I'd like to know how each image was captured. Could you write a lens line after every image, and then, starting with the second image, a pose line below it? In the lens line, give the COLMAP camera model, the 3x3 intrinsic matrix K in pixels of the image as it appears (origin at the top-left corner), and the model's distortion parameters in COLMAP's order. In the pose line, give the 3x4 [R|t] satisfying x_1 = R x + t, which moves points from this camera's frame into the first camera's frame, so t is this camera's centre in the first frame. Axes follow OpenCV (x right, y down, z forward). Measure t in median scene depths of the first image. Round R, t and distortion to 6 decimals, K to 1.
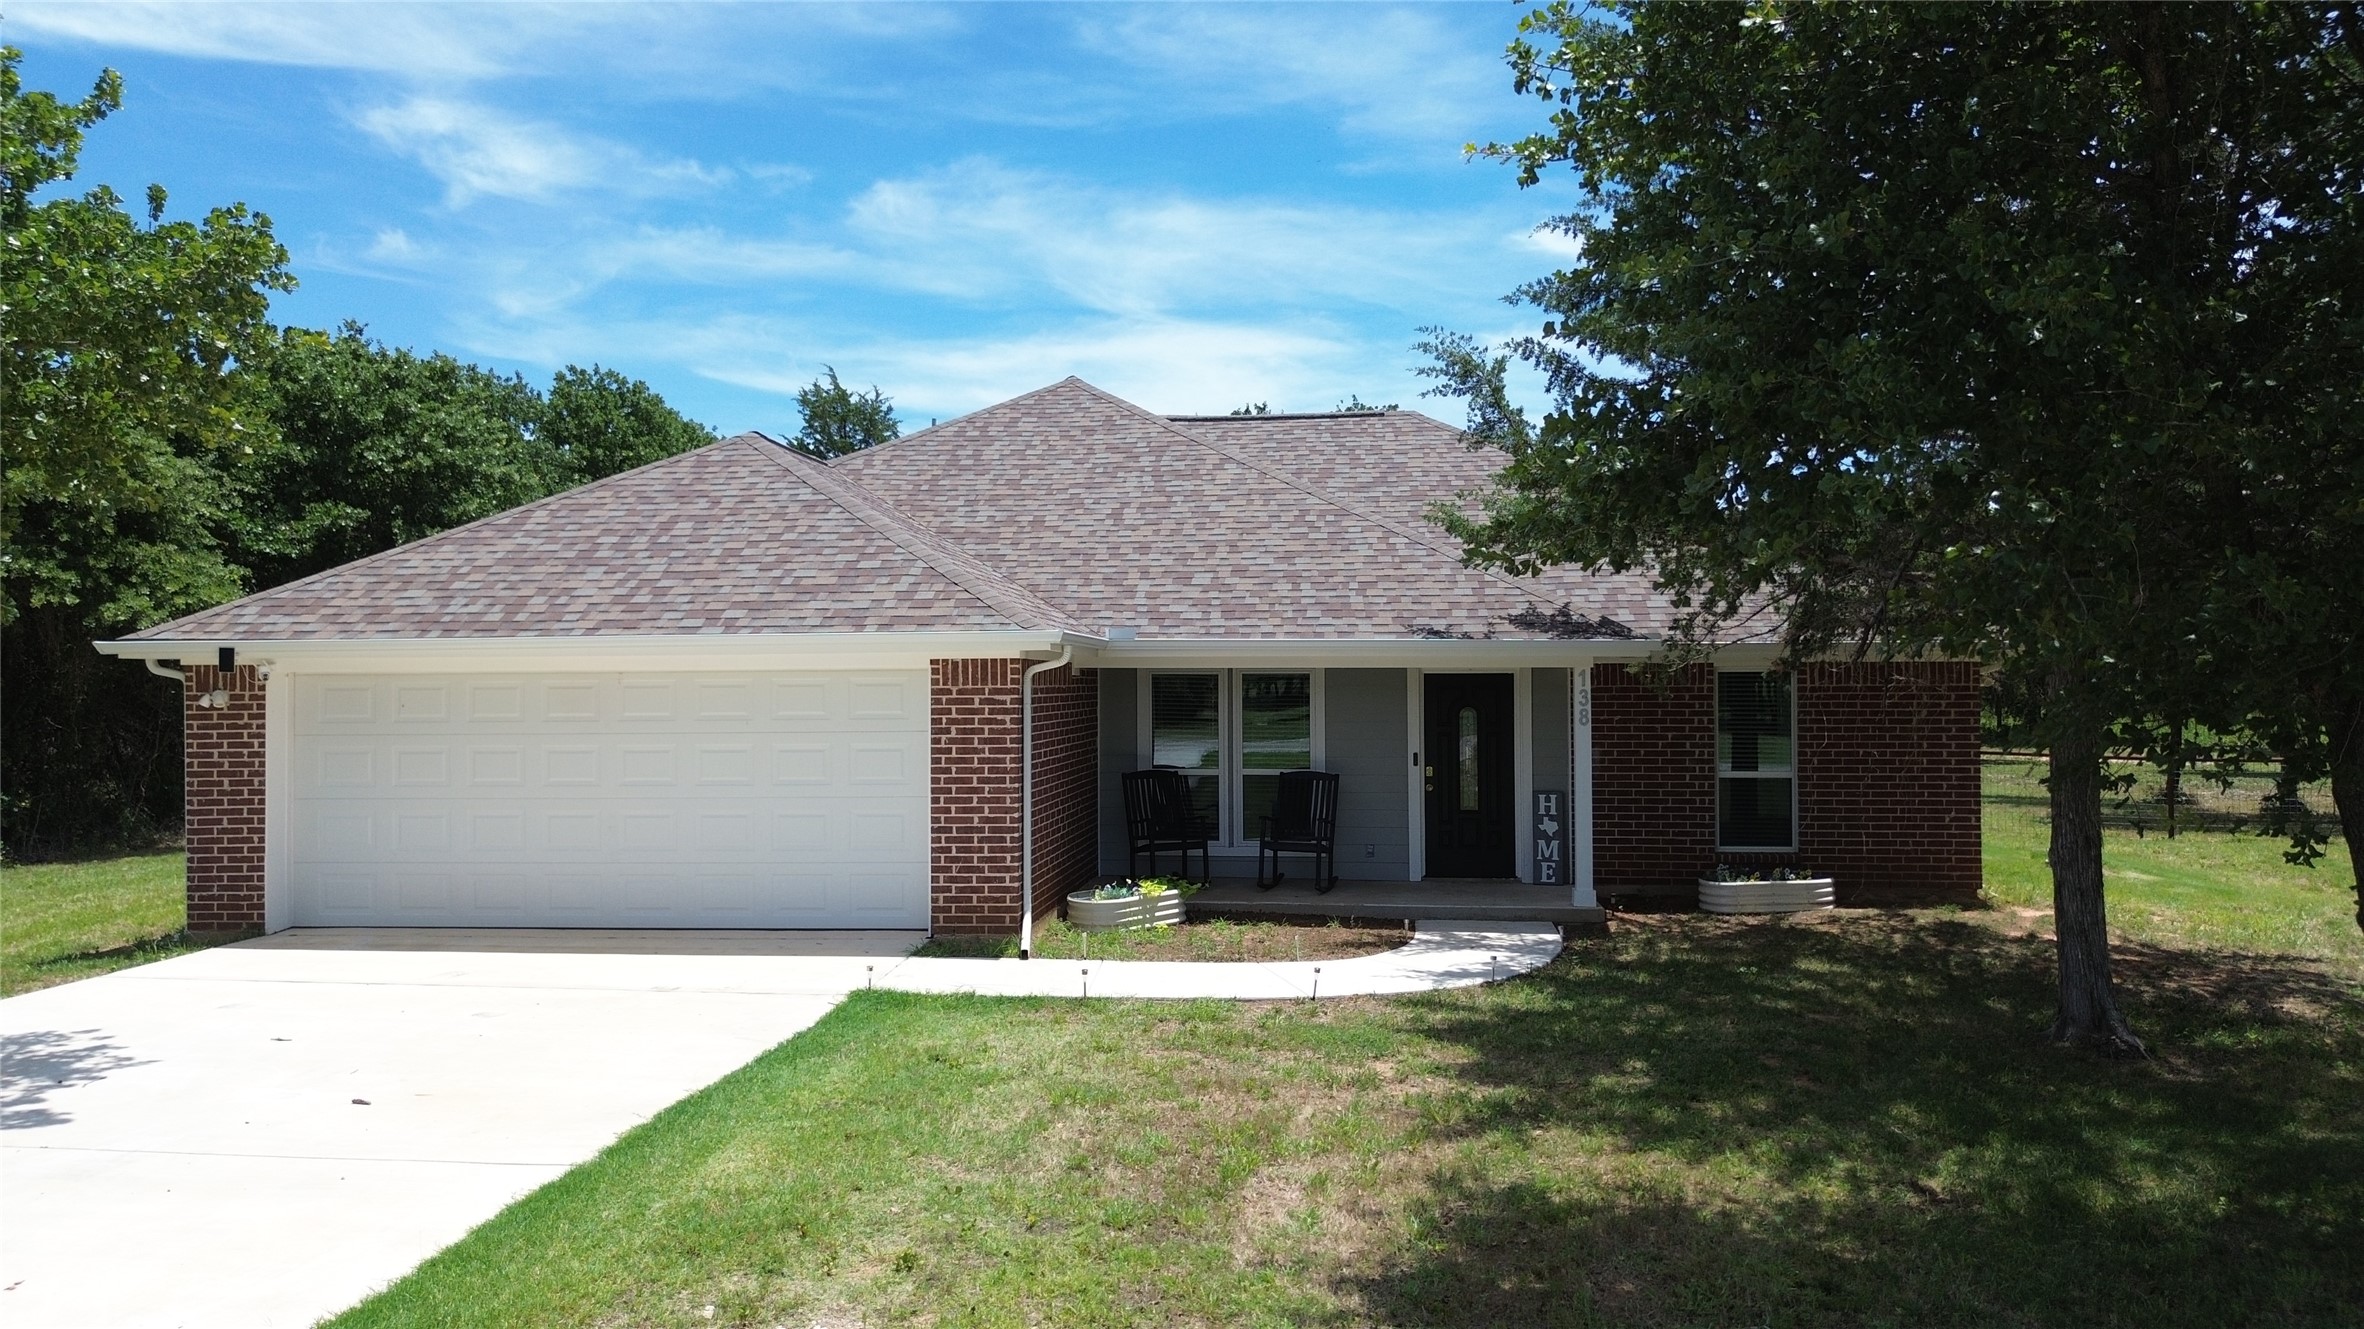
lens RADIAL K [[1776.8, 0, 1182.0], [0, 1776.8, 664.5], [0, 0, 1]] dist [0.001025, -0.000595]
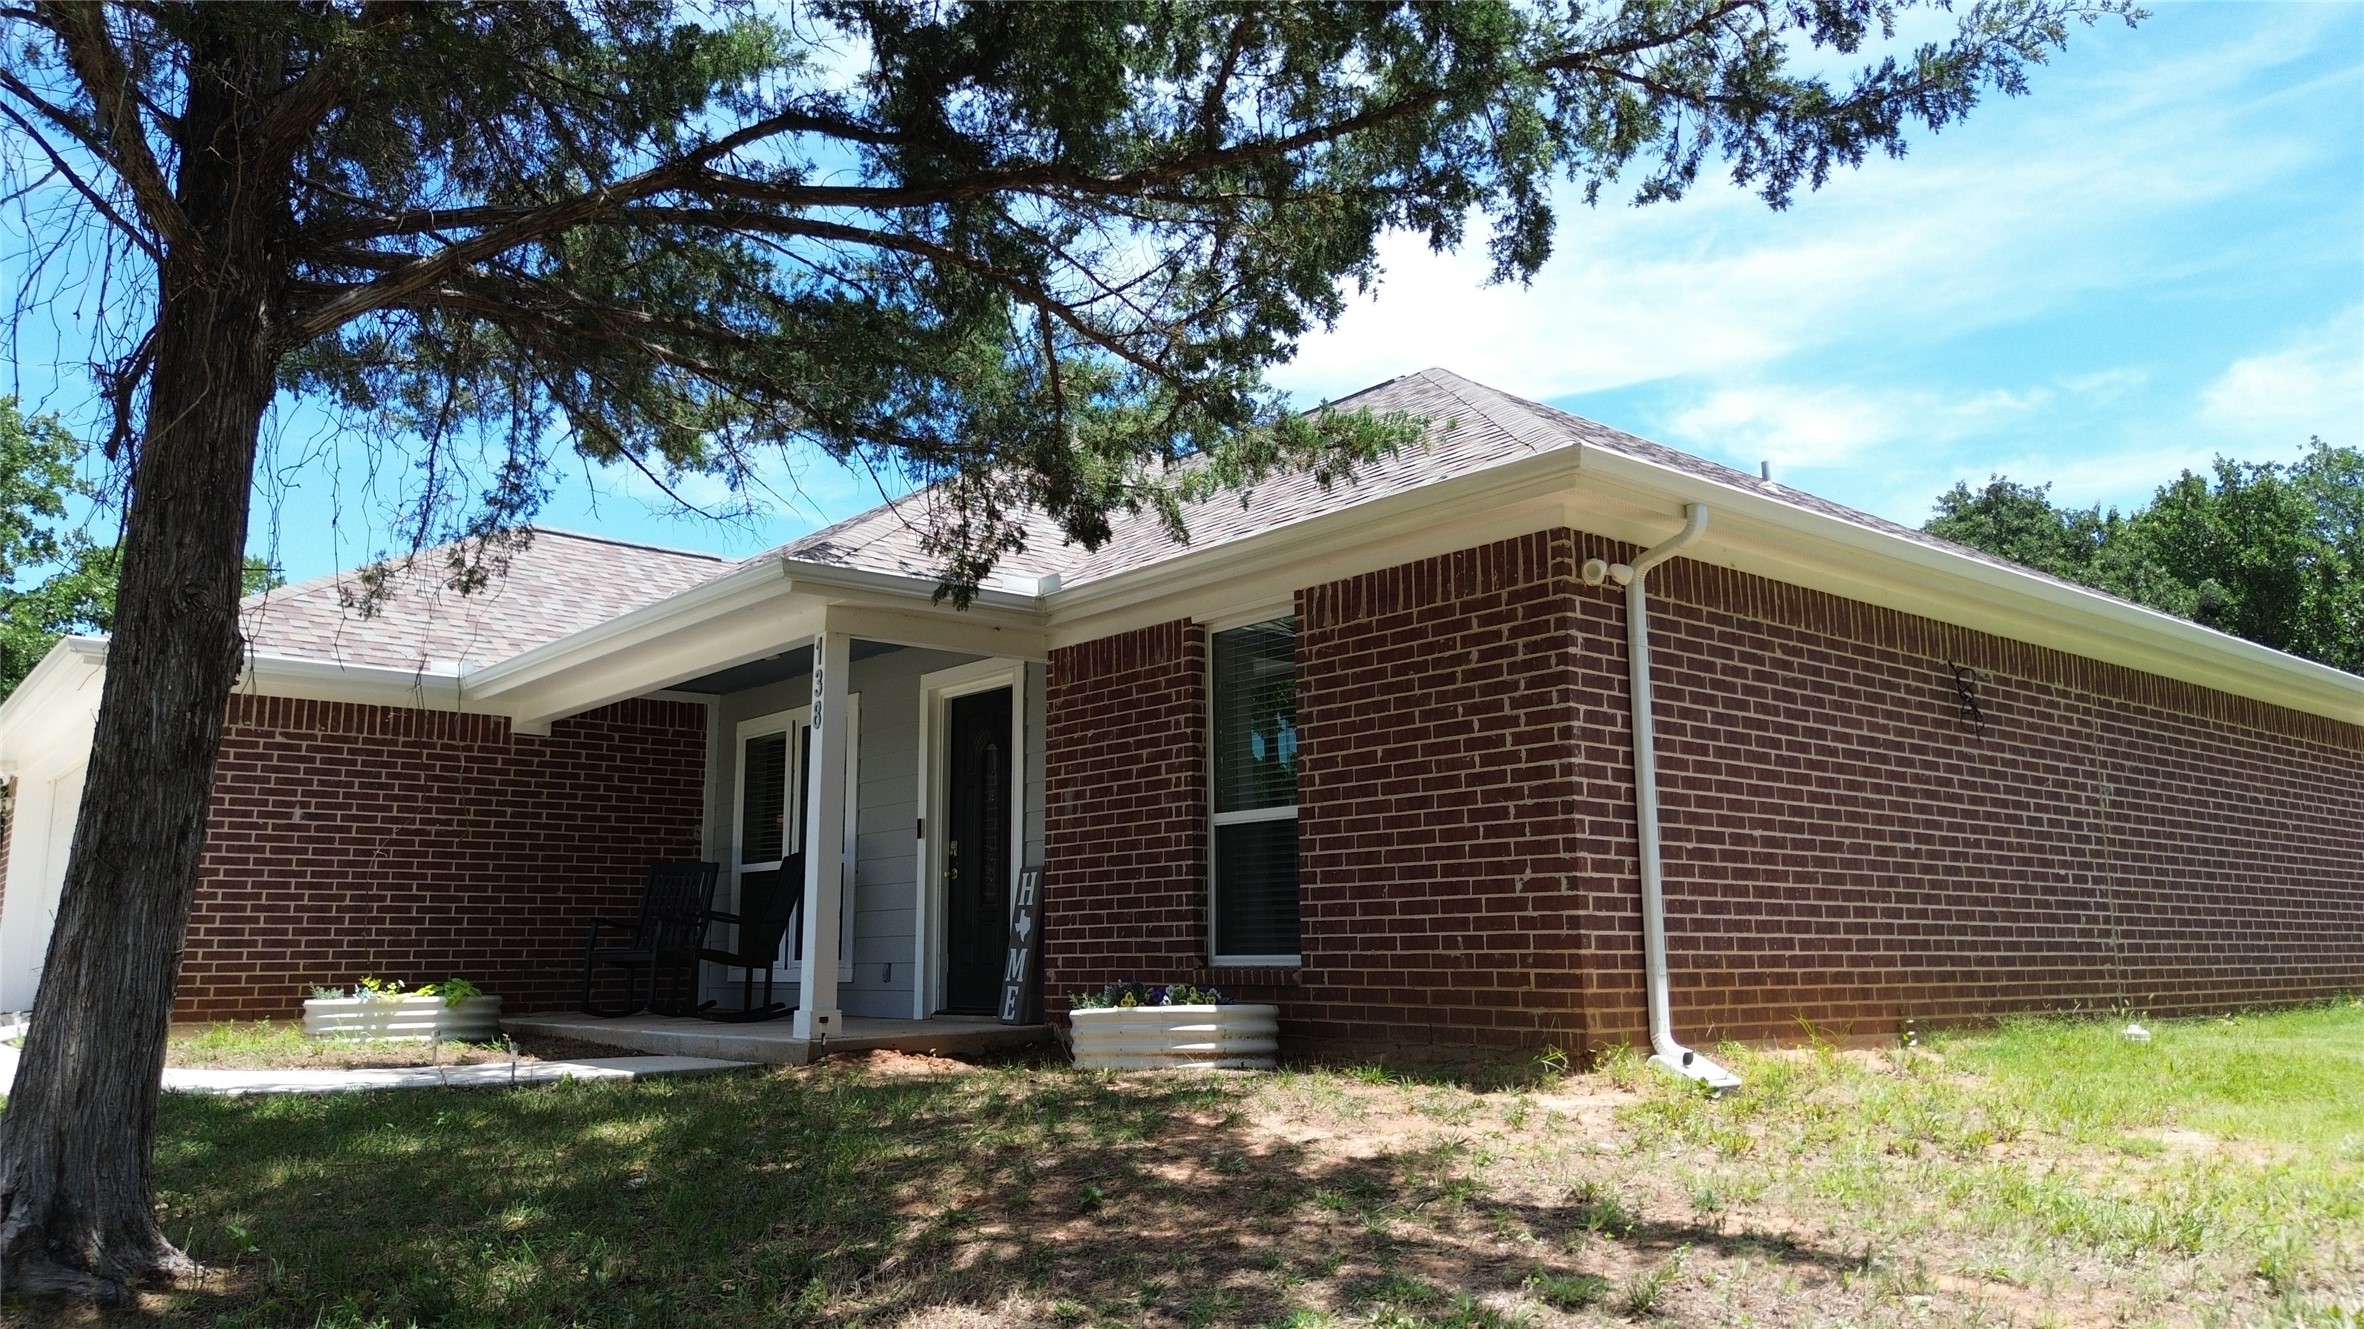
lens RADIAL K [[1776.8, 0, 1182.0], [0, 1776.8, 664.5], [0, 0, 1]] dist [0.001025, -0.000595]
pose [[0.664761, -0.122836, -0.736888, 0.105402], [-0.005720, 0.985524, -0.169442, 0.016121], [0.747034, 0.116854, 0.654435, 0.095561]]
